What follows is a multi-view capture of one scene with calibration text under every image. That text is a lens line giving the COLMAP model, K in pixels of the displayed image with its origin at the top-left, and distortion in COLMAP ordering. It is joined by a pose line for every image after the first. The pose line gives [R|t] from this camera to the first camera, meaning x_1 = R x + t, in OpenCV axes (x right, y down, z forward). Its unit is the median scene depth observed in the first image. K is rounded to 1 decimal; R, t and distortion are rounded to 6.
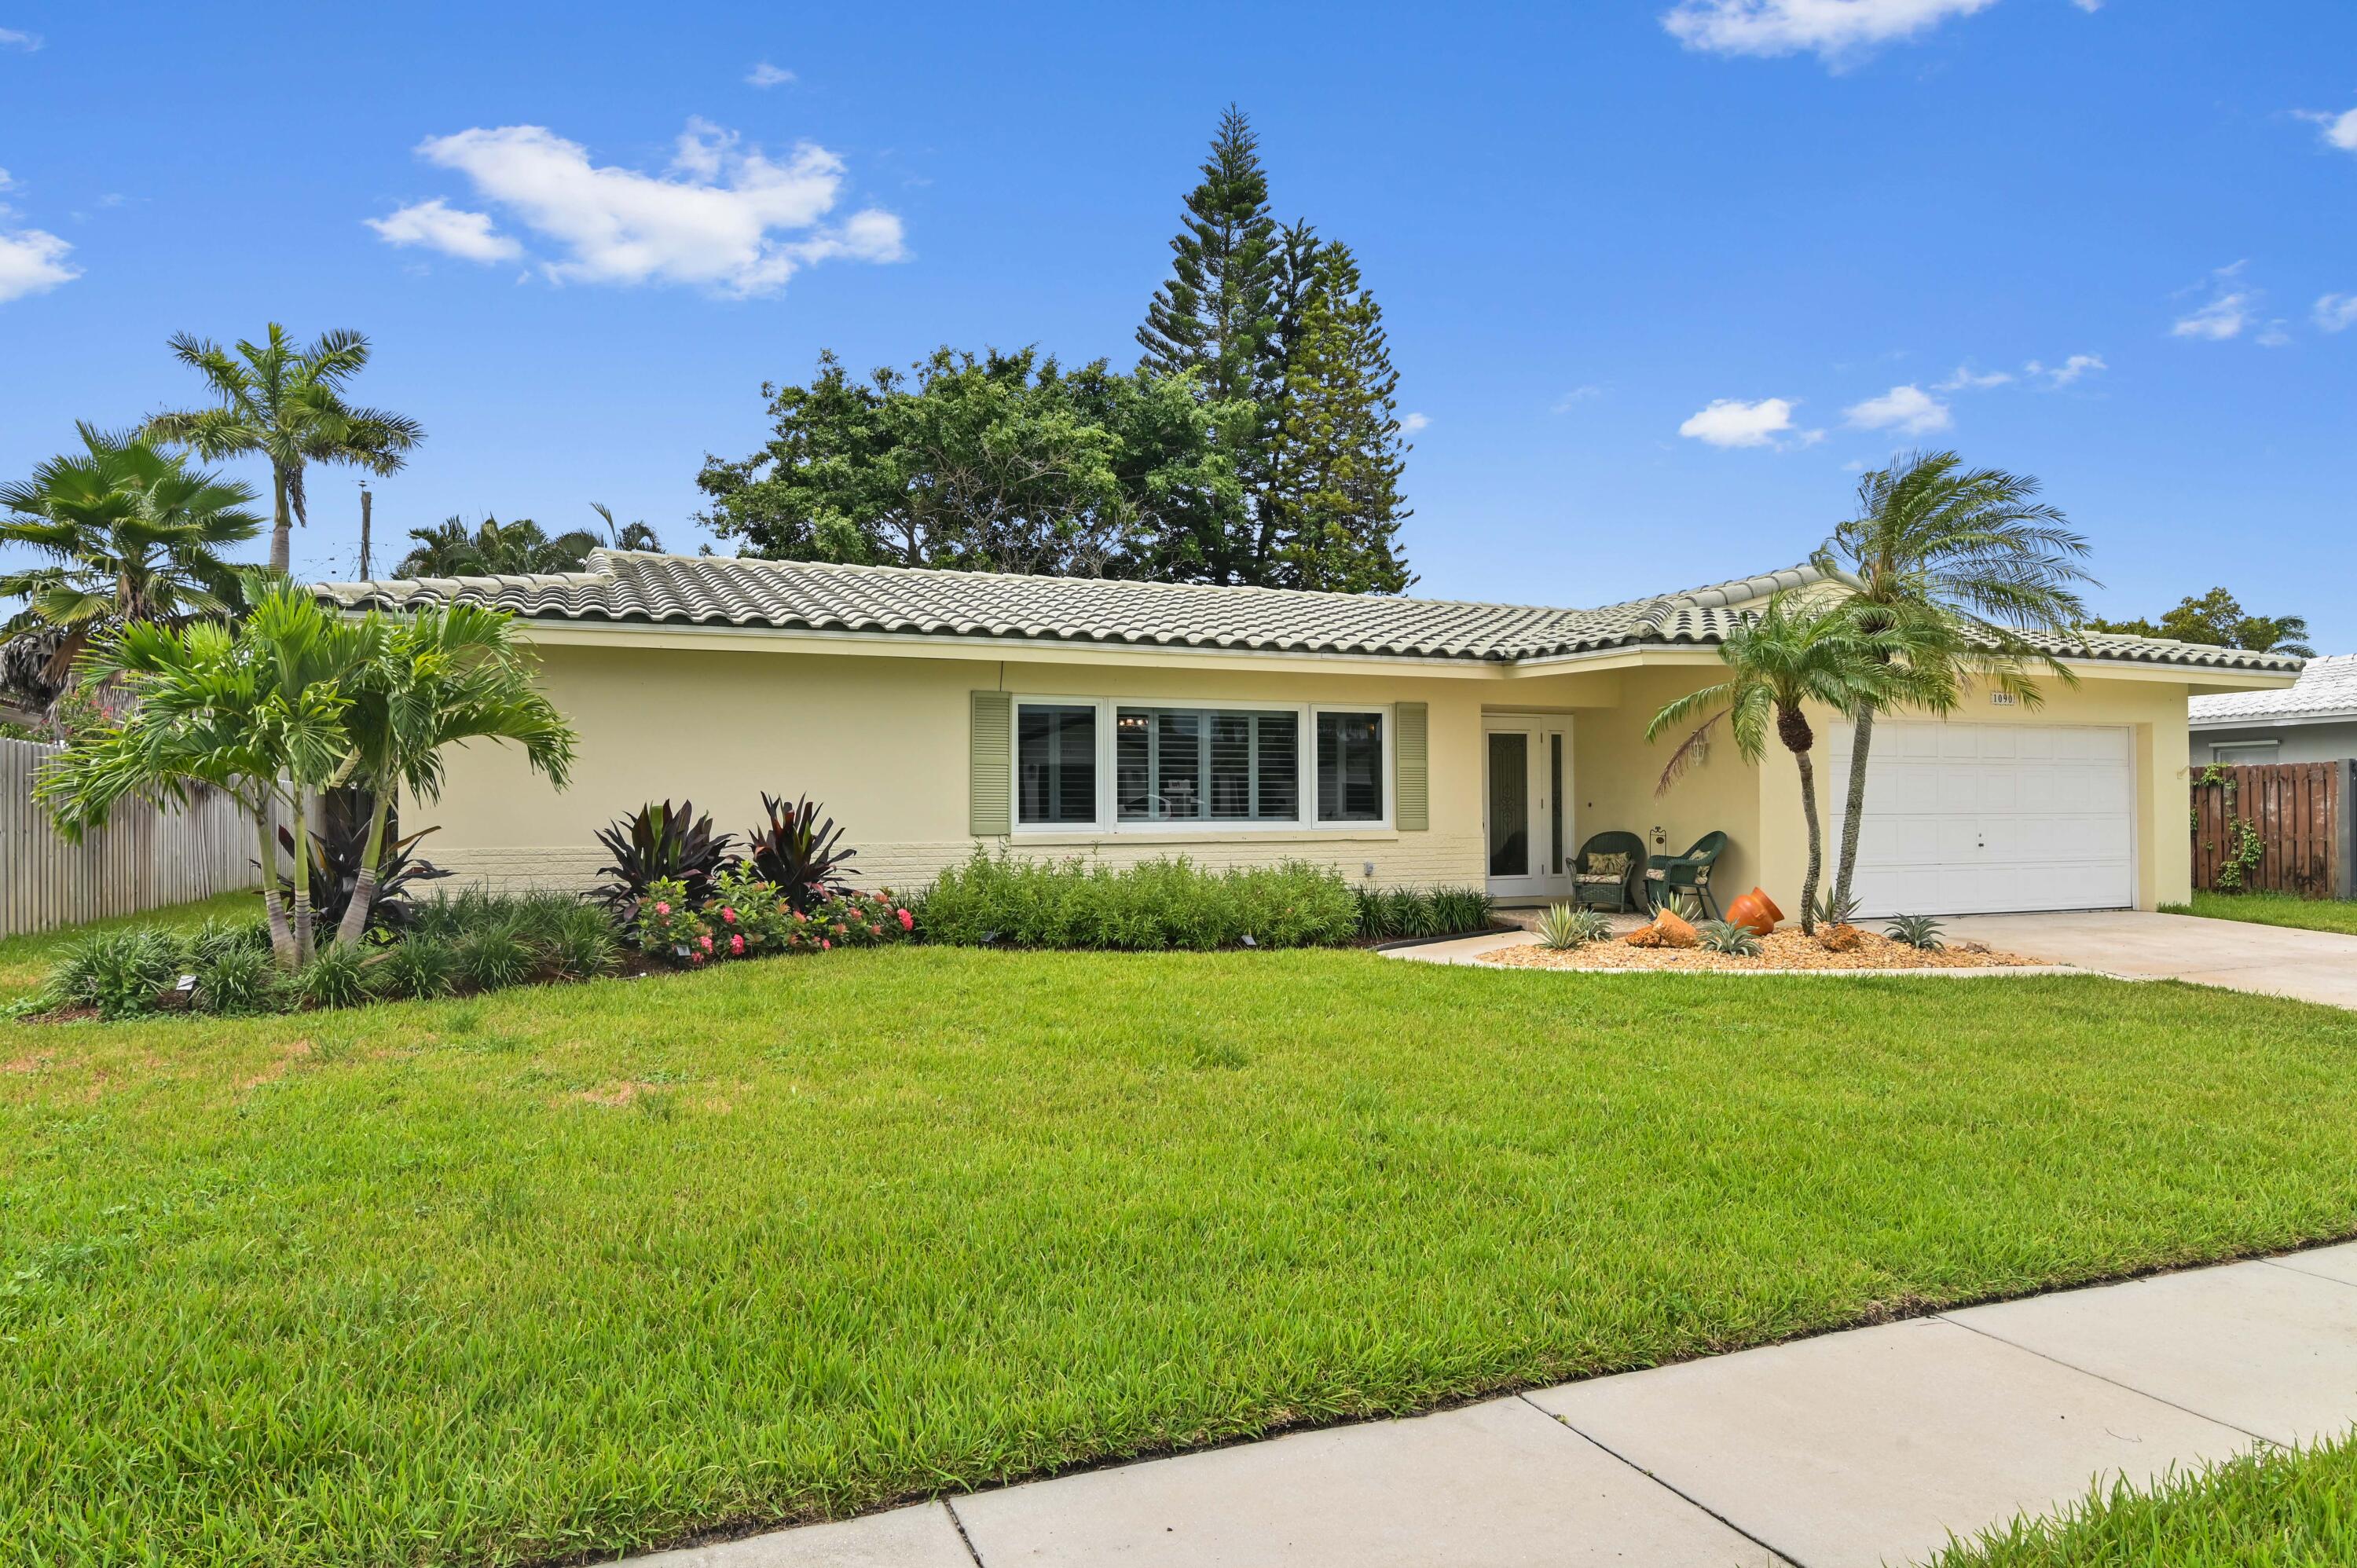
lens RADIAL K [[1555.6, 0, 1179.4], [0, 1555.6, 784.9], [0, 0, 1]] dist [0.003084, 0.000855]
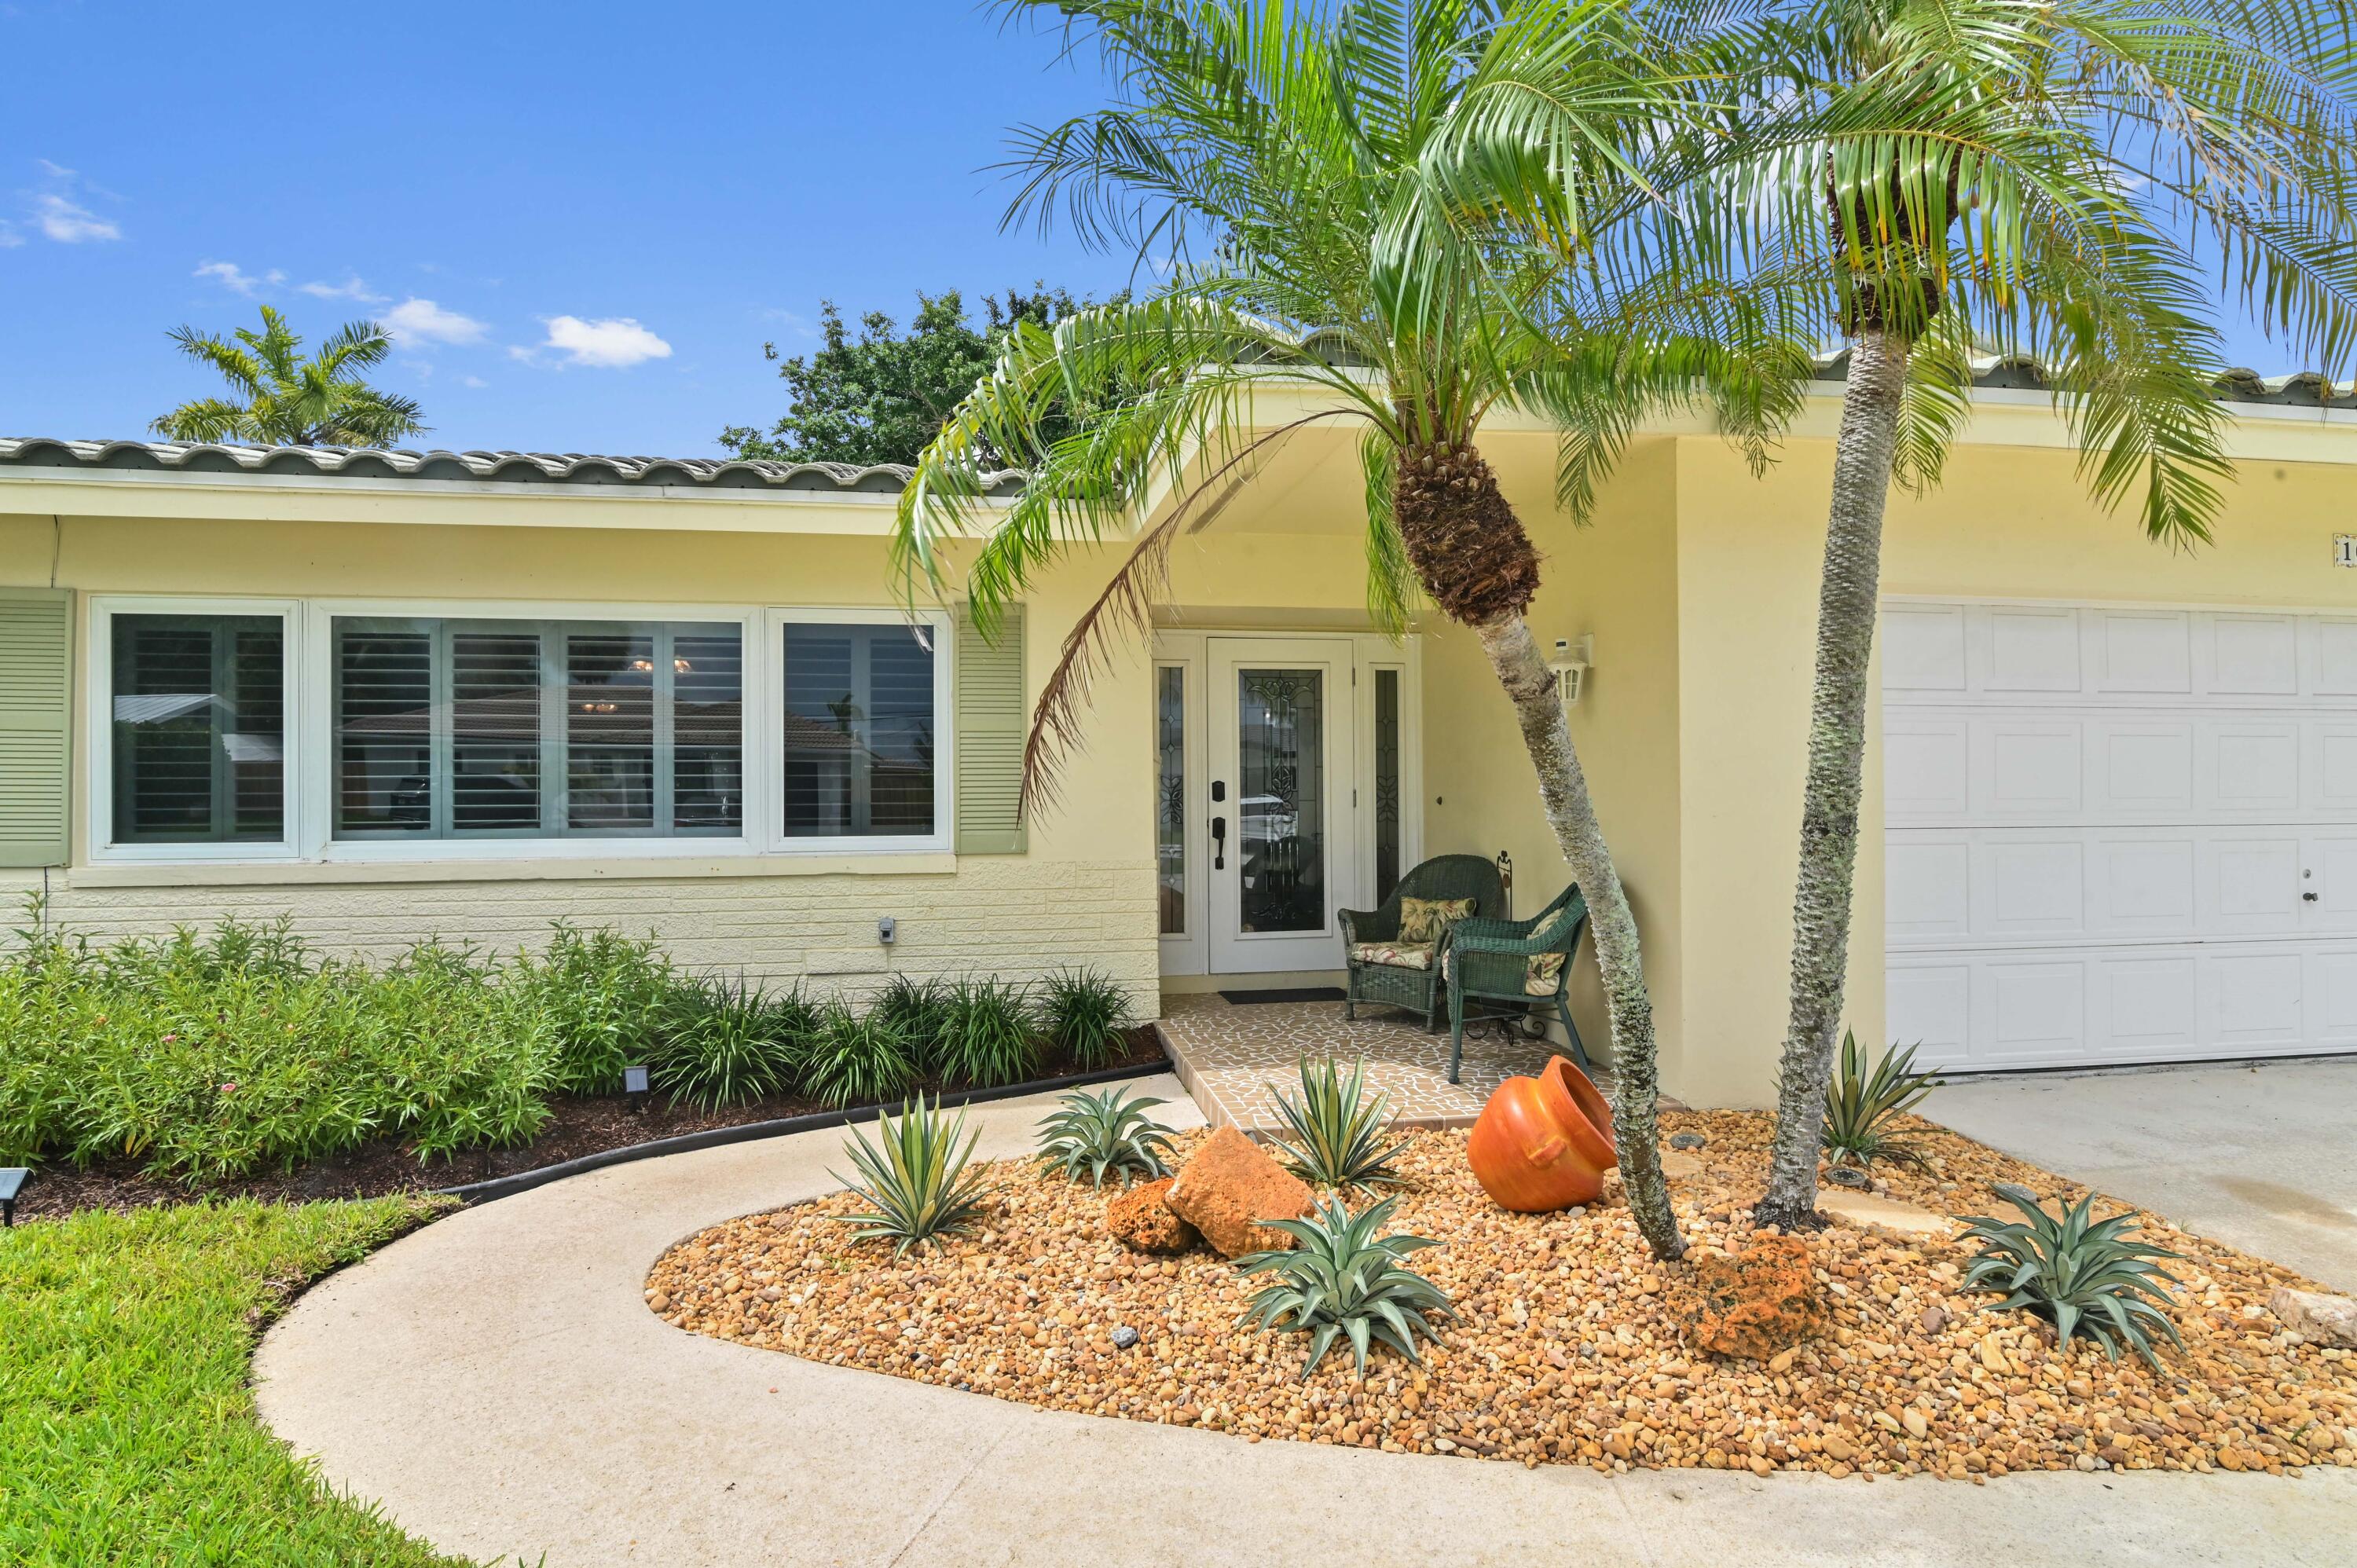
lens RADIAL K [[1280.2, 0, 1177.4], [0, 1280.2, 778.3], [0, 0, 1]] dist [-0.005023, -0.000648]
pose [[0.971742, -0.003524, -0.236018, 0.308122], [0.005420, 0.999958, 0.007386, 0.001402], [0.235982, -0.008456, 0.971721, 0.611286]]
